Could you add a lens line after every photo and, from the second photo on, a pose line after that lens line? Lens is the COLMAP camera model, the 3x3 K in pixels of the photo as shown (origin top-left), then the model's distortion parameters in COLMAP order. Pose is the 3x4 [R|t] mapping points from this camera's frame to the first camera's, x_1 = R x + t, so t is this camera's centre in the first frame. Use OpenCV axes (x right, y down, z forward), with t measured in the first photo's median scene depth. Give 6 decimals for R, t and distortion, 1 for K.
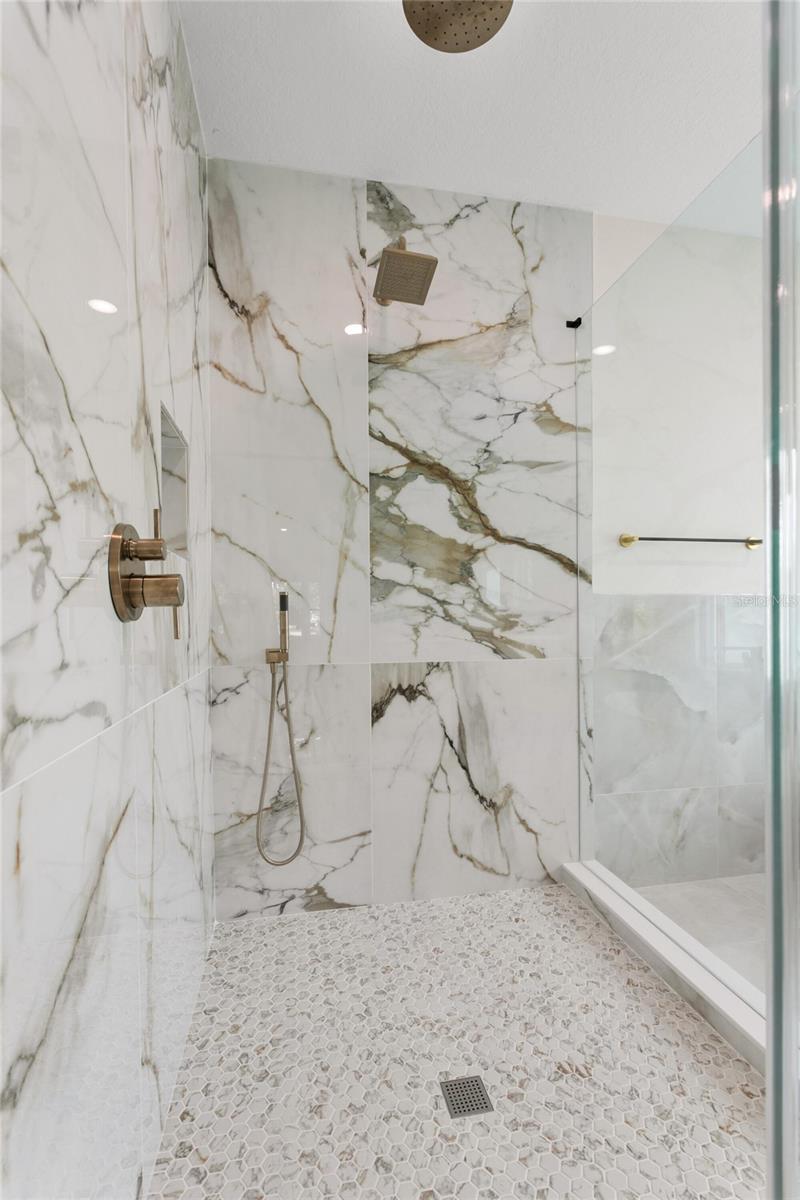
lens RADIAL K [[570.8, 0, 400.1], [0, 570.8, 605.2], [0, 0, 1]] dist [0.003881, -0.001005]
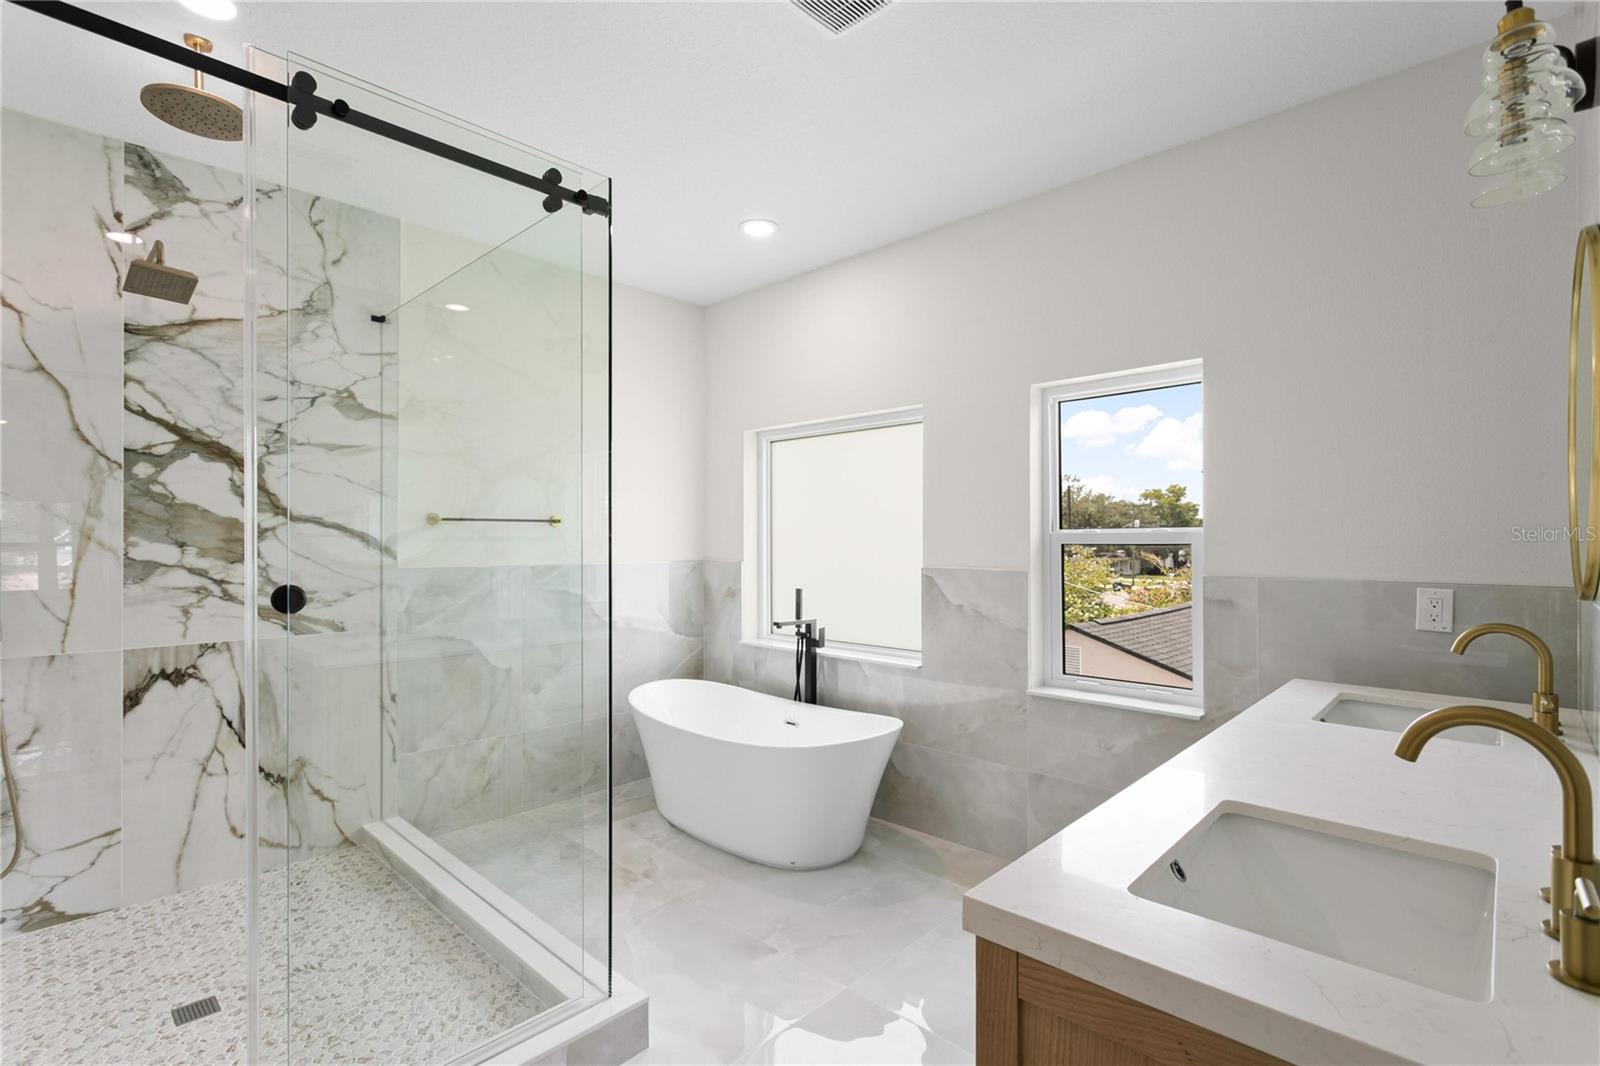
lens RADIAL K [[761.0, 0, 774.6], [0, 761.0, 531.3], [0, 0, 1]] dist [0.003881, -0.001005]
pose [[0.829068, 0.015518, 0.558932, 0.131212], [-0.020097, 0.999796, 0.002053, -0.115345], [-0.558786, -0.012935, 0.829211, -0.627868]]
